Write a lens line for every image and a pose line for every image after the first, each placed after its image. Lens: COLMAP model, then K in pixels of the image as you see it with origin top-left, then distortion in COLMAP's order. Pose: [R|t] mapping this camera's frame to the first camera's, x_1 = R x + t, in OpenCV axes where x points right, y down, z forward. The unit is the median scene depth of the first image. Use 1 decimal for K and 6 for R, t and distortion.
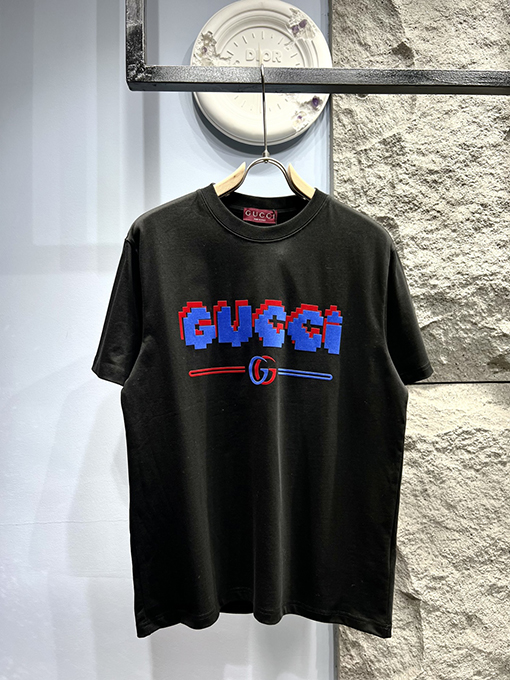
lens RADIAL K [[511.8, 0, 255.0], [0, 511.8, 340.0], [0, 0, 1]] dist [0.039241, -0.052282]
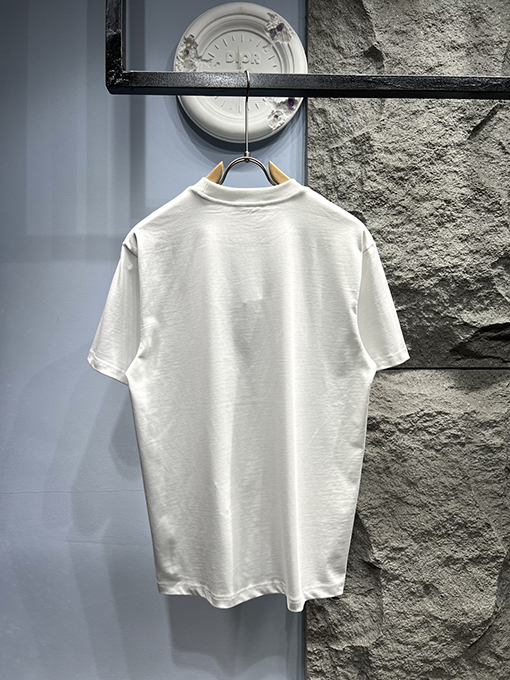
lens RADIAL K [[511.8, 0, 255.0], [0, 511.8, 340.0], [0, 0, 1]] dist [0.039241, -0.052282]
pose [[0.999680, 0.013104, -0.021627, 0.074411], [-0.012683, 0.999729, 0.019526, 0.008009], [0.021877, -0.019245, 0.999575, -0.072193]]
